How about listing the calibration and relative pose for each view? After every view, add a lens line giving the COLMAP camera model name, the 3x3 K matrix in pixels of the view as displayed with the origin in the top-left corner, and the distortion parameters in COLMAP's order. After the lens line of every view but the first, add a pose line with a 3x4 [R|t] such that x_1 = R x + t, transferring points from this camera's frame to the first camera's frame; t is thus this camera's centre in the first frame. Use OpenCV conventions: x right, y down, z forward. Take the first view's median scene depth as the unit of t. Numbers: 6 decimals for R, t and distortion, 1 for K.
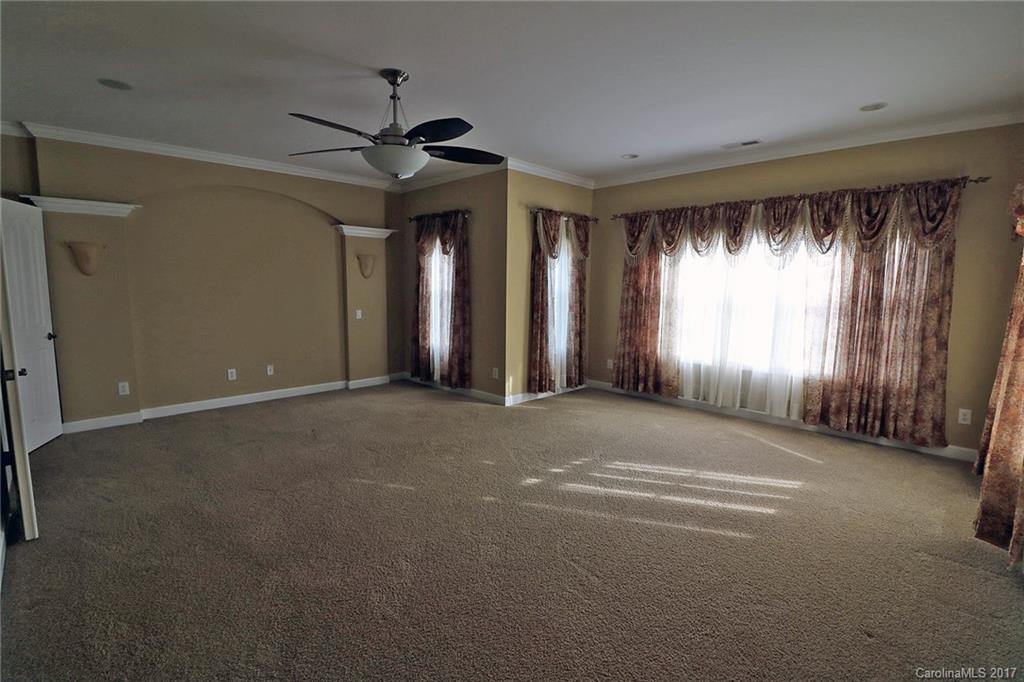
lens RADIAL K [[481.9, 0, 512.0], [0, 481.9, 341.0], [0, 0, 1]] dist [0.001047, -0.000056]
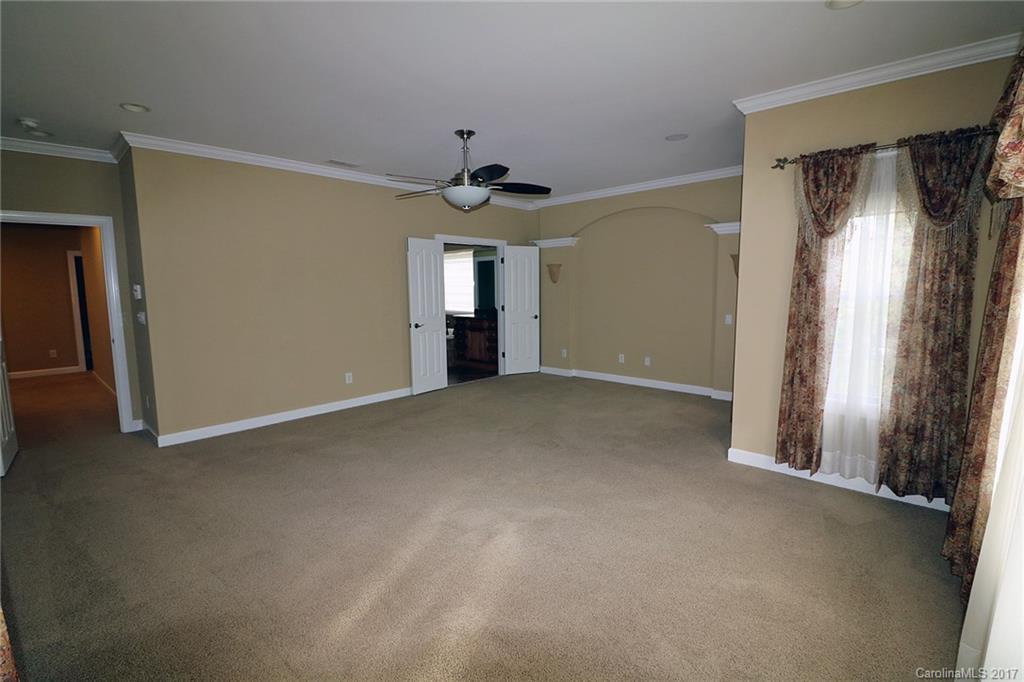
lens RADIAL K [[481.9, 0, 512.0], [0, 481.9, 341.0], [0, 0, 1]] dist [0.001047, -0.000056]
pose [[0.023573, 0.103708, -0.994328, 0.749687], [-0.115260, 0.988254, 0.100342, -0.078890], [0.993056, 0.112241, 0.035250, 0.737507]]
